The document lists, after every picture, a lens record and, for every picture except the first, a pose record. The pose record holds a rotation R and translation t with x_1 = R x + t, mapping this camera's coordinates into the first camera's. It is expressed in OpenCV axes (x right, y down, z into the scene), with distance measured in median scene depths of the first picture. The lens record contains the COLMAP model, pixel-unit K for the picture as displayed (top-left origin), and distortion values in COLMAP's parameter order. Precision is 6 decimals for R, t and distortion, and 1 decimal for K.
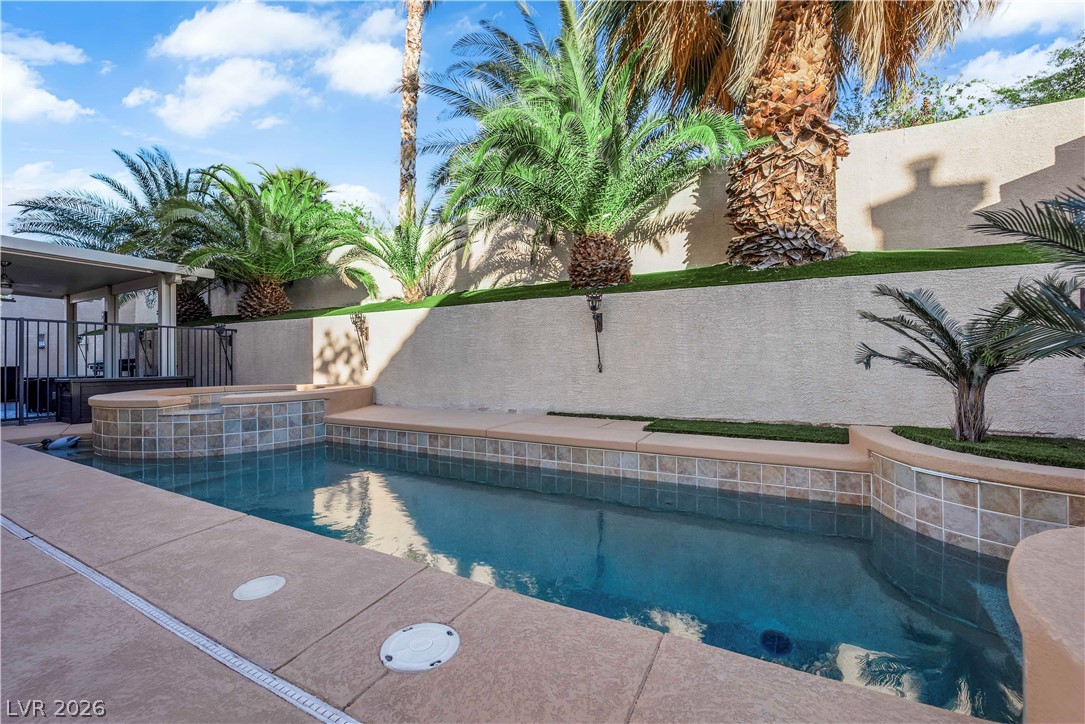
lens RADIAL K [[456.5, 0, 549.6], [0, 456.5, 360.0], [0, 0, 1]] dist [-0.001846, -0.006731]
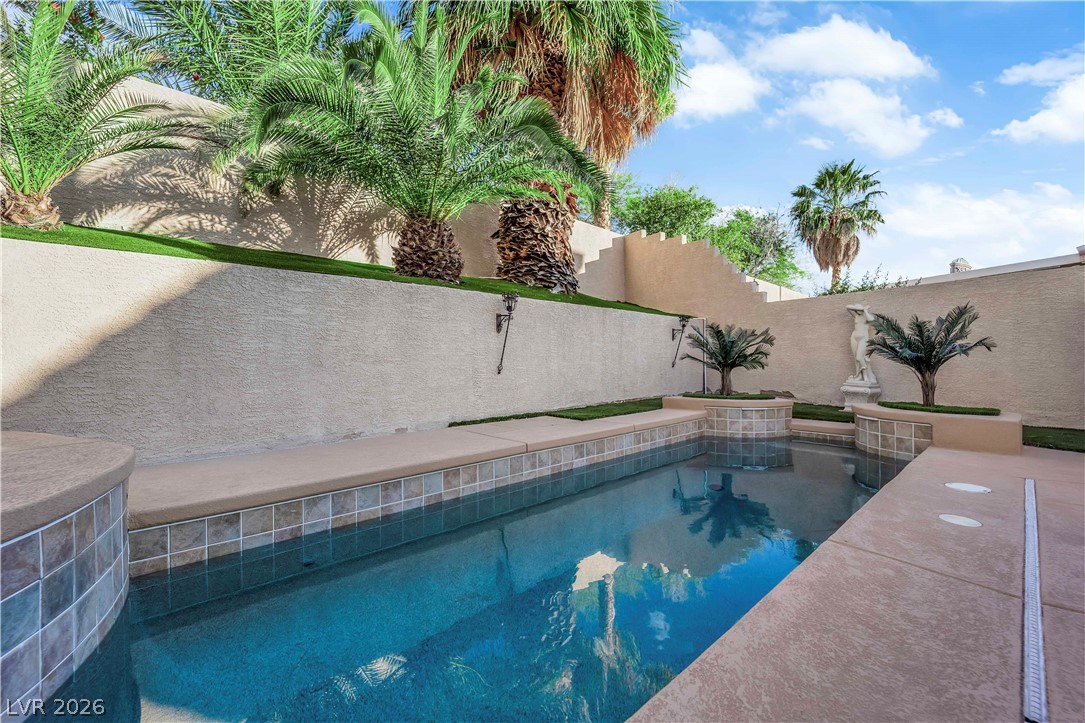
lens RADIAL K [[456.5, 0, 549.6], [0, 456.5, 359.5], [0, 0, 1]] dist [-0.001846, -0.006731]
pose [[0.302852, 0.005755, 0.953020, -0.759940], [0.006160, 0.999949, -0.007996, 0.004278], [-0.953018, 0.008292, 0.302801, 0.577186]]
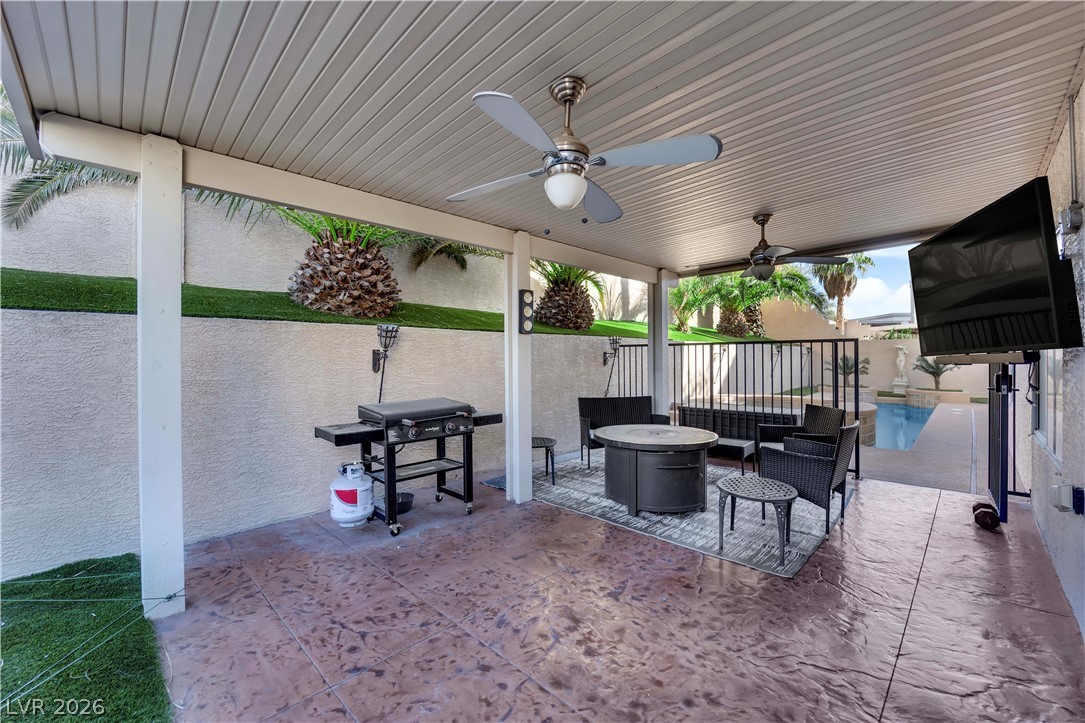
lens RADIAL K [[442.6, 0, 541.7], [0, 442.6, 356.4], [0, 0, 1]] dist [-0.016429, -0.000262]
pose [[0.267909, 0.005102, 0.963431, -2.440190], [0.002995, 0.999977, -0.006129, -0.071944], [-0.963439, 0.004528, 0.267888, 1.518166]]
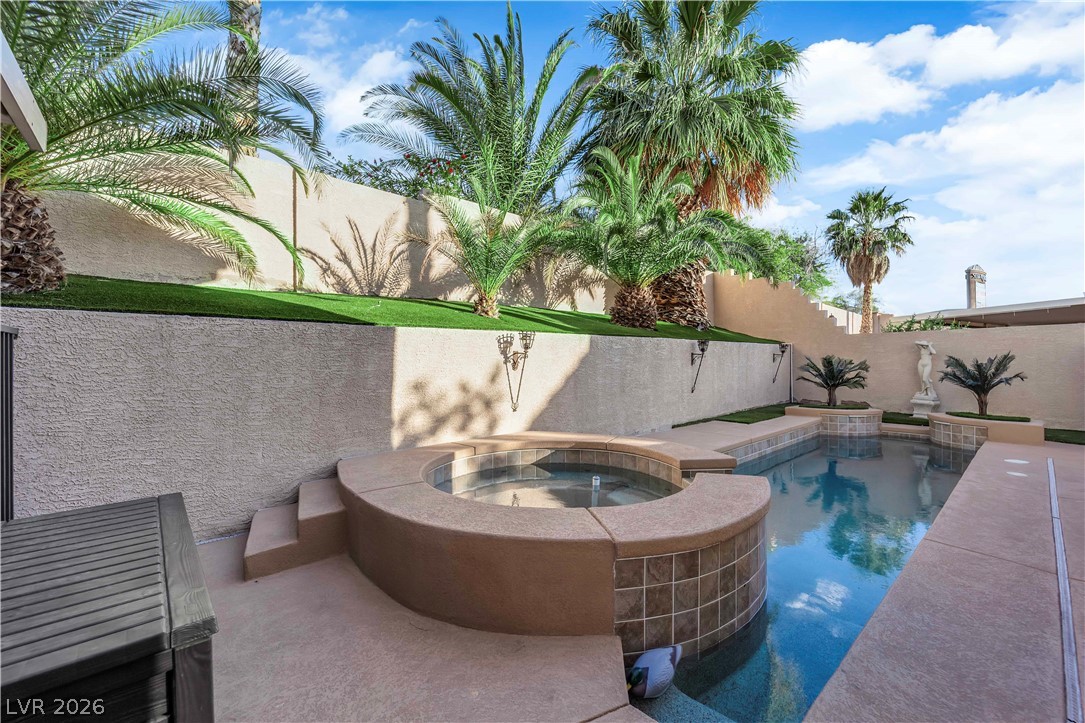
lens RADIAL K [[456.5, 0, 549.6], [0, 456.5, 359.5], [0, 0, 1]] dist [-0.001846, -0.006731]
pose [[0.315846, 0.004979, 0.948797, -1.395088], [0.004495, 0.999967, -0.006744, -0.072246], [-0.948800, 0.006395, 0.315814, 0.944920]]
